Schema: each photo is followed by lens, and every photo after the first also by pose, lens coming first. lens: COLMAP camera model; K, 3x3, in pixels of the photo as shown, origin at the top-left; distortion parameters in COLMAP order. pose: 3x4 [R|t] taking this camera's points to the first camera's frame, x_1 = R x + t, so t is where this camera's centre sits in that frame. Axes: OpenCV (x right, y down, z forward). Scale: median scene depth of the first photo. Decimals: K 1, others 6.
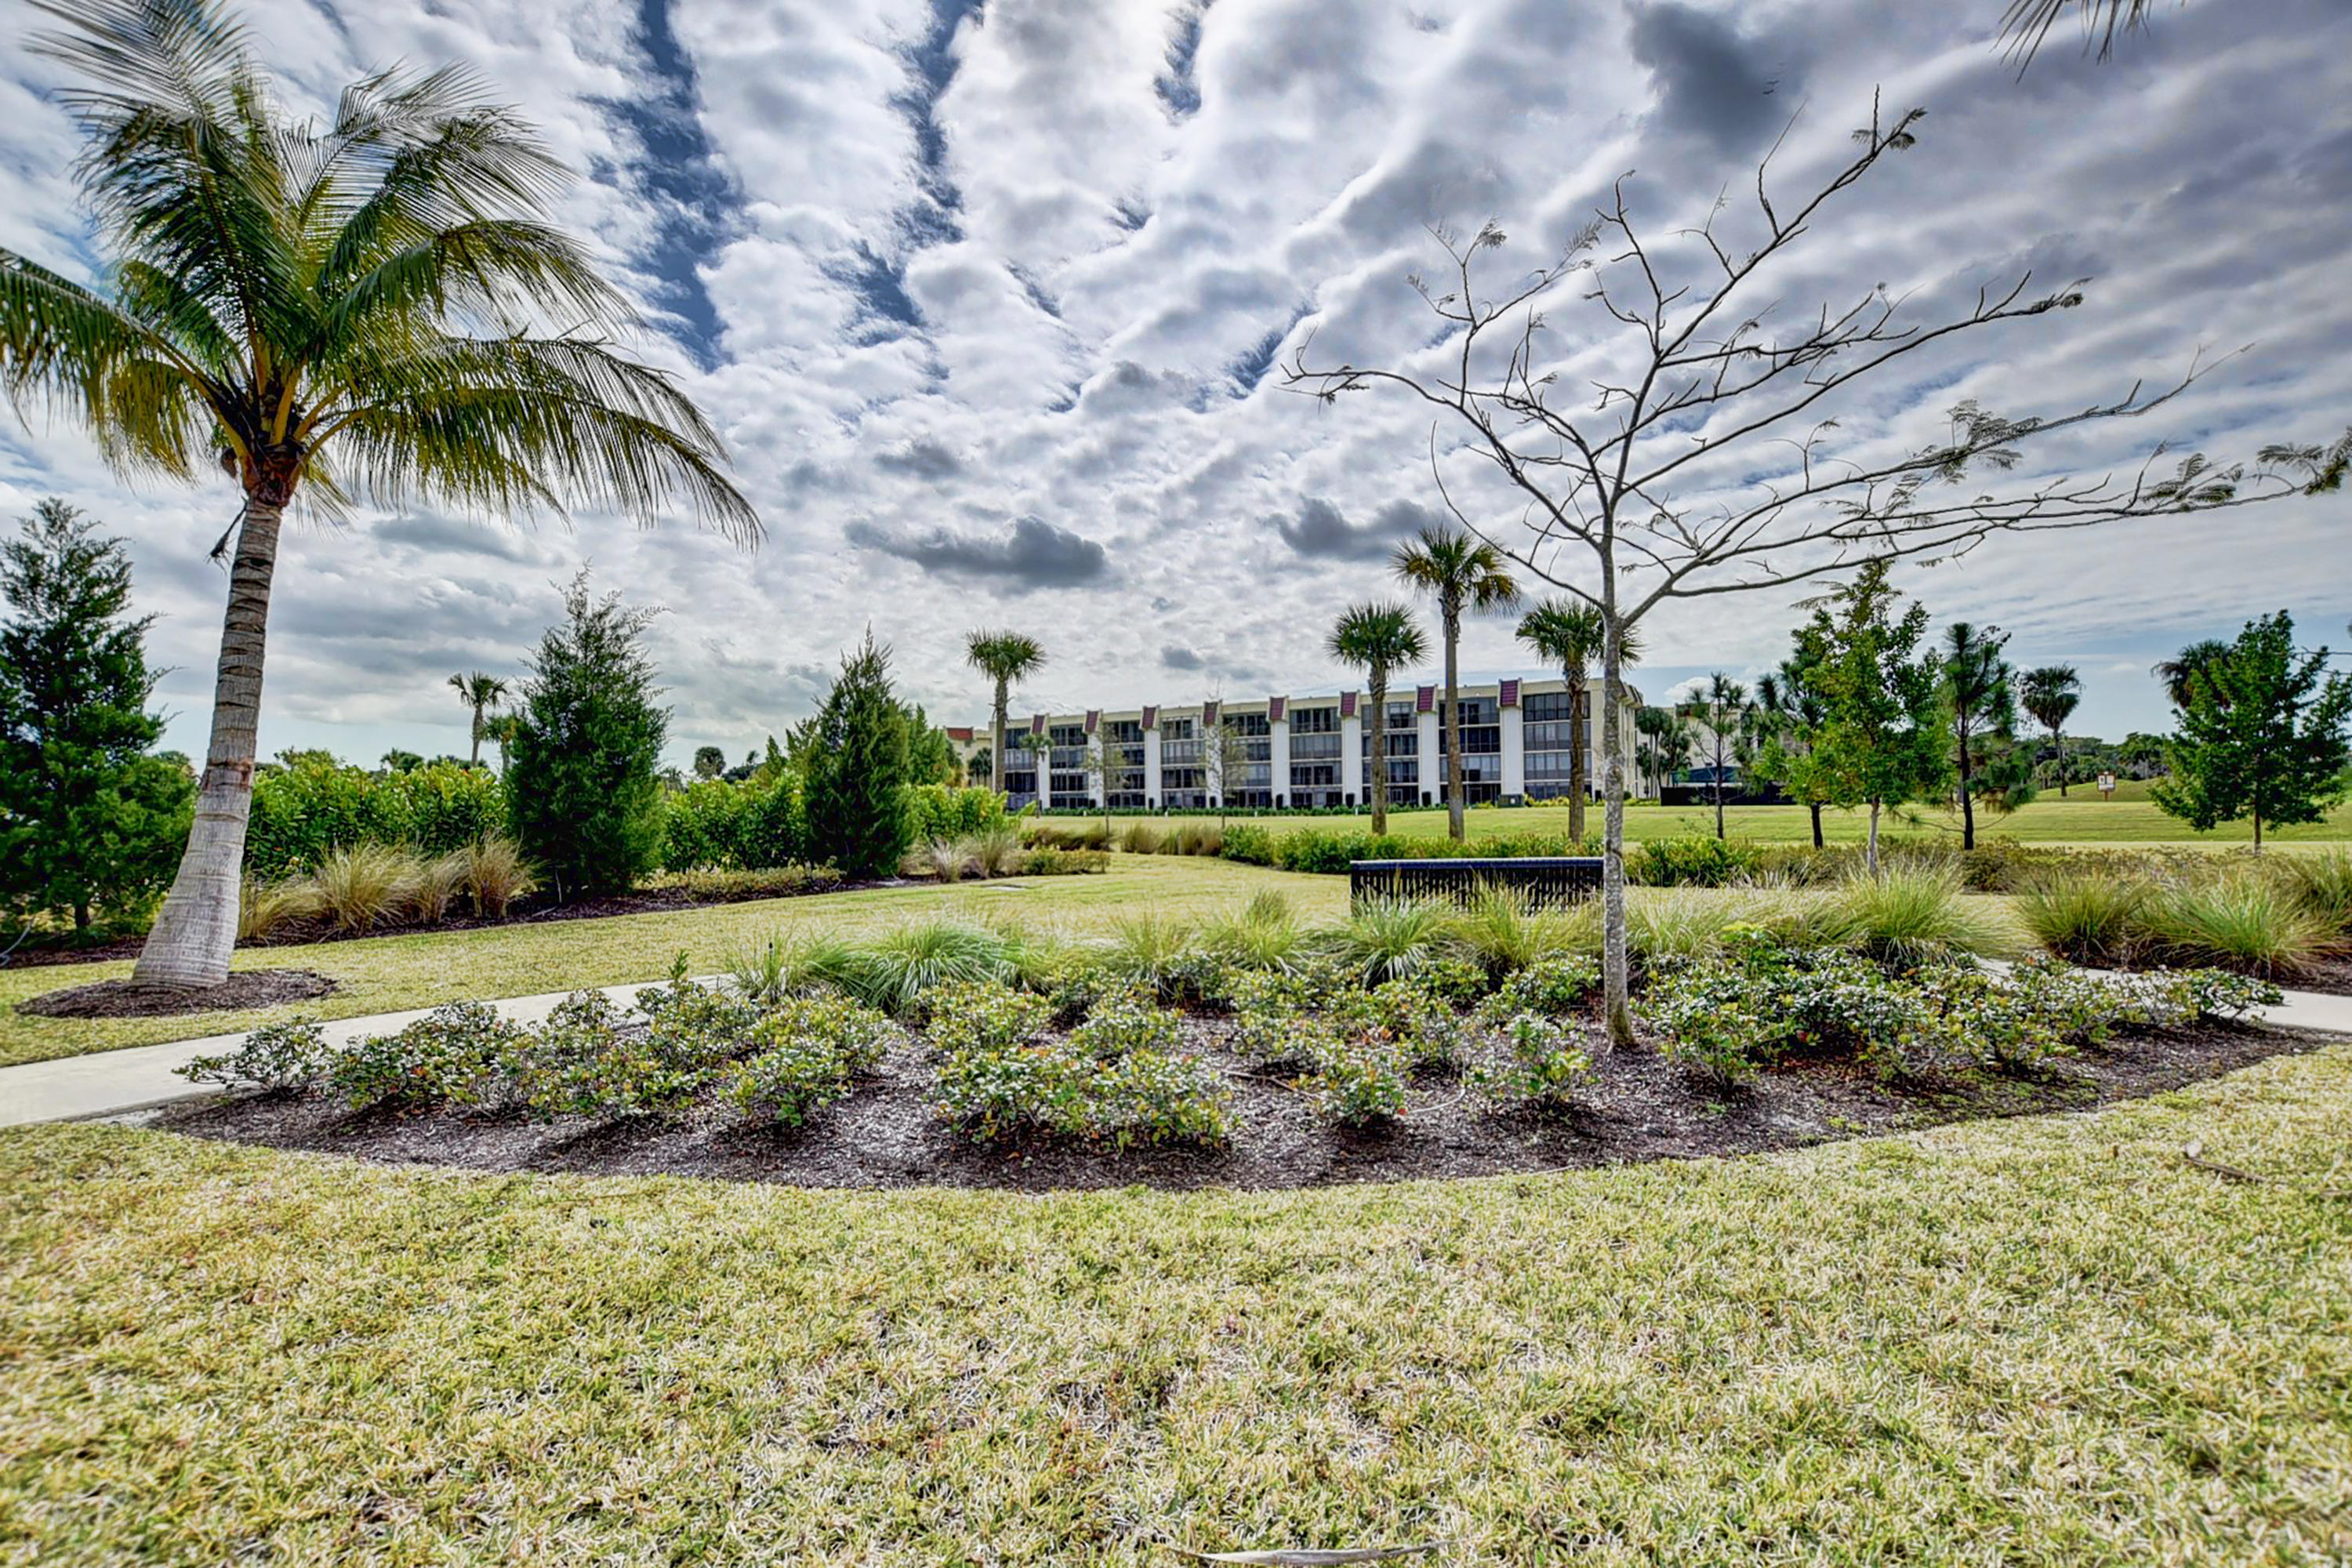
lens RADIAL K [[1020.4, 0, 1176.0], [0, 1020.4, 784.0], [0, 0, 1]] dist [-0.025694, 0.000667]
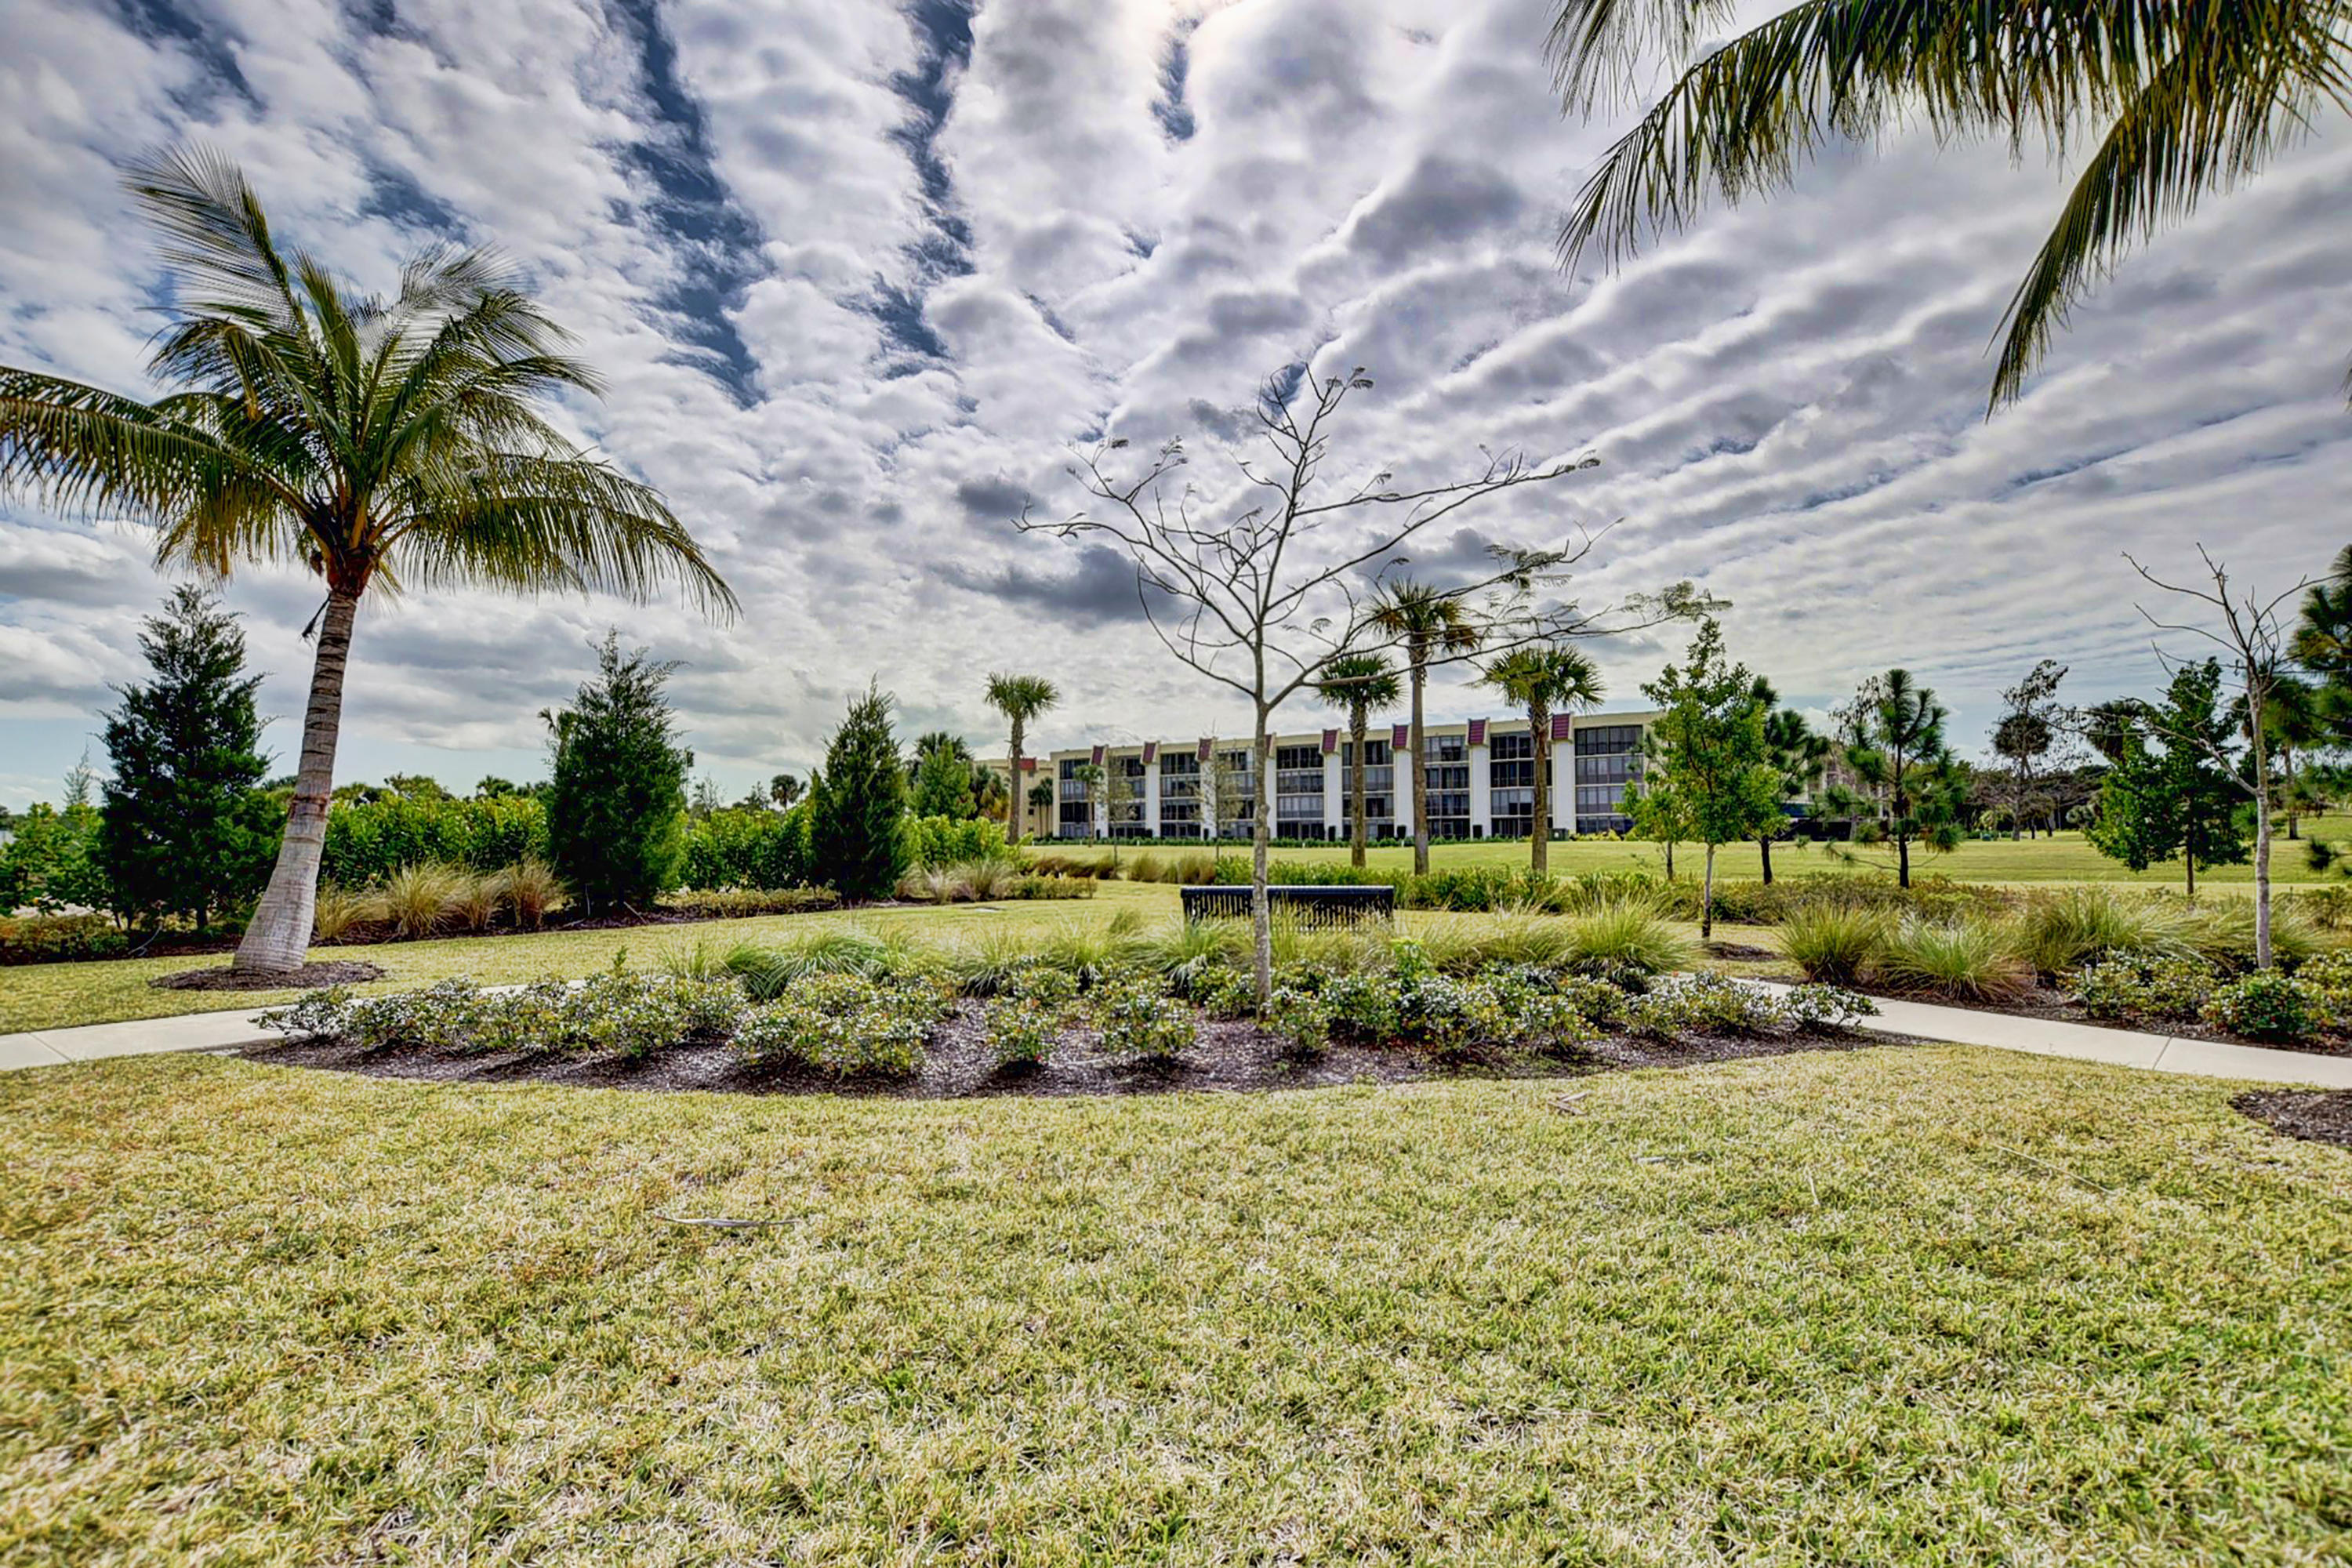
lens RADIAL K [[1020.4, 0, 1176.0], [0, 1020.4, 784.0], [0, 0, 1]] dist [-0.025694, 0.000667]
pose [[0.997612, 0.006192, -0.068789, 0.113246], [-0.008219, 0.999539, -0.029218, -0.004577], [0.068576, 0.029714, 0.997203, -0.094385]]
